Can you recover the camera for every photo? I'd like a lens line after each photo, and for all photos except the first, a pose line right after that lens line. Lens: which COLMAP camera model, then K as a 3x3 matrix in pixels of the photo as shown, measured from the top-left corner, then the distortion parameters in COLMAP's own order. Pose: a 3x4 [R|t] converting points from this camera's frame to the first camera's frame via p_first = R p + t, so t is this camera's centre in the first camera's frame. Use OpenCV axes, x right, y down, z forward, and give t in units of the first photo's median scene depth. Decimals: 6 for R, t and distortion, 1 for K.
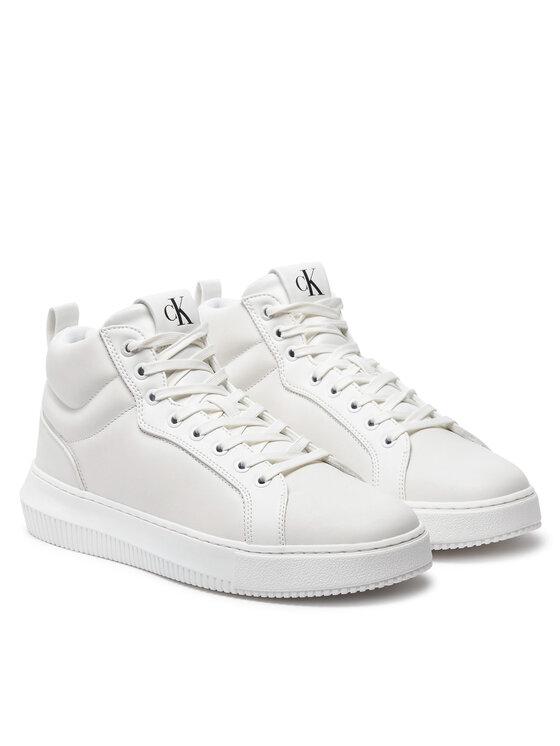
lens RADIAL K [[1776.3, 0, 281.4], [0, 1776.3, 372.6], [0, 0, 1]] dist [0.102538, 0.000000]
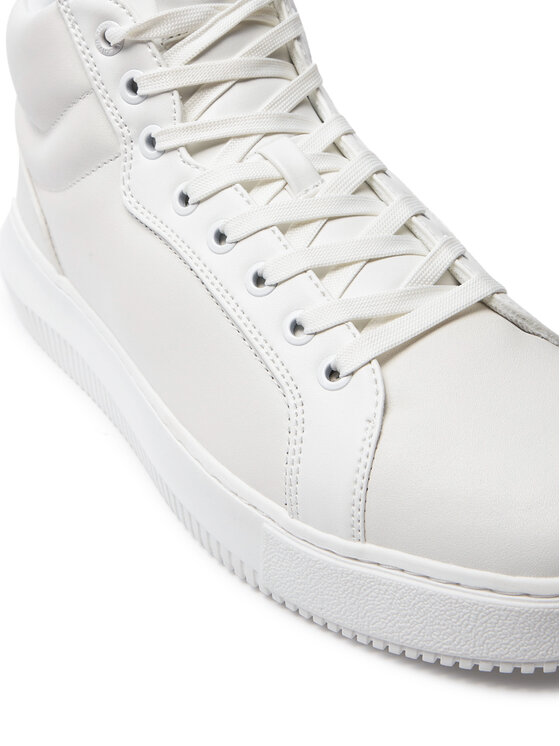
lens RADIAL K [[1480.4, 0, 273.7], [0, 1480.4, 370.0], [0, 0, 1]] dist [0.035743, 0.000000]
pose [[0.982426, 0.068714, -0.173541, 0.038339], [-0.009905, 0.947651, 0.319154, -0.058989], [0.186387, -0.311827, 0.931678, 0.594883]]
